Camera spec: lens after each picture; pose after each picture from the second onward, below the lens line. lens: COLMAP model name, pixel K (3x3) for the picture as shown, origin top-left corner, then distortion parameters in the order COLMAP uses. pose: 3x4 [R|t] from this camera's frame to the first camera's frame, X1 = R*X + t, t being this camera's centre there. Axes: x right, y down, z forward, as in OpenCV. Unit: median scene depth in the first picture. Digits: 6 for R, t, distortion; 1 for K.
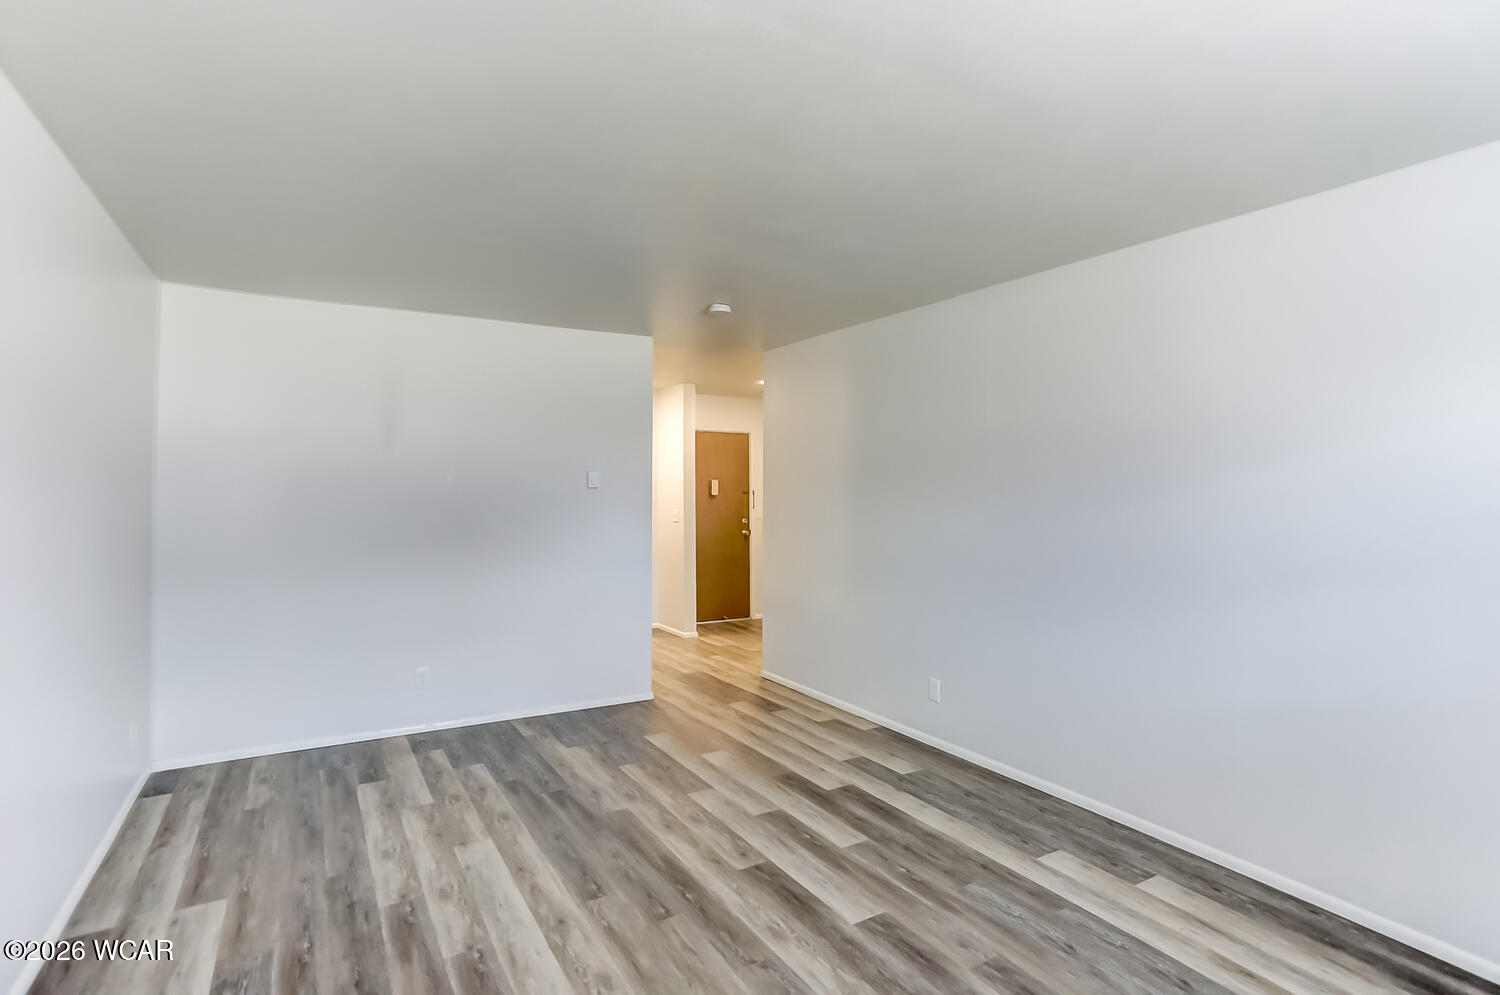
lens RADIAL K [[771.6, 0, 752.6], [0, 771.6, 495.2], [0, 0, 1]] dist [-0.013079, 0.001627]
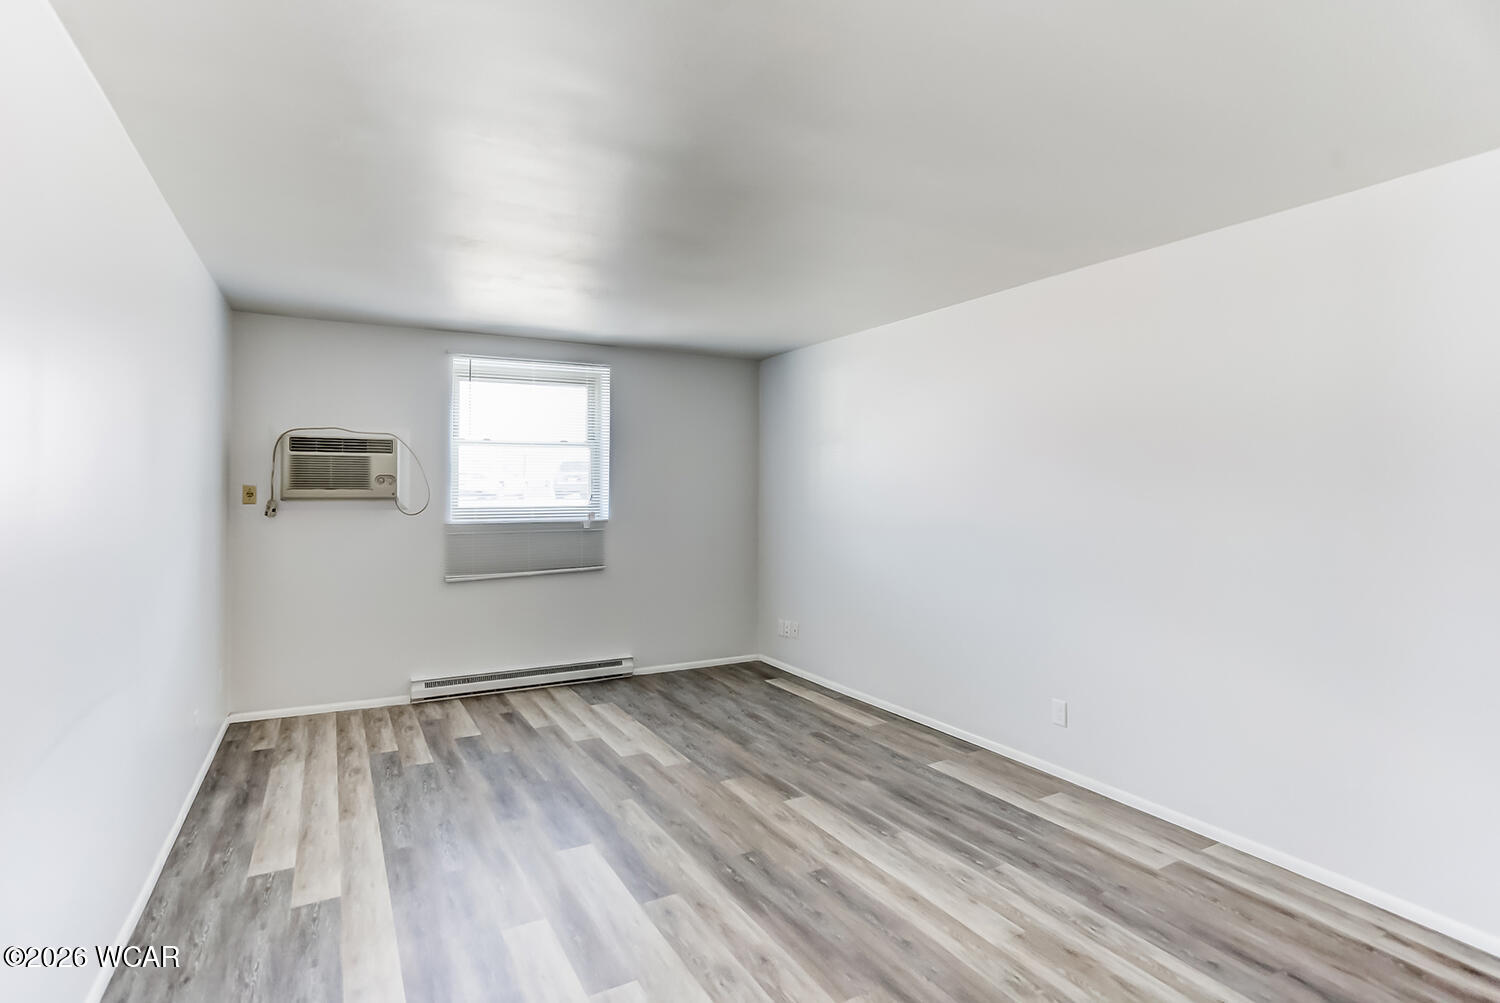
lens RADIAL K [[771.6, 0, 750.7], [0, 771.6, 496.3], [0, 0, 1]] dist [-0.013079, 0.001627]
pose [[-0.999739, -0.010146, 0.020451, -0.127864], [-0.009791, 0.999801, 0.017378, -0.009440], [-0.020624, 0.017173, -0.999640, 2.023546]]
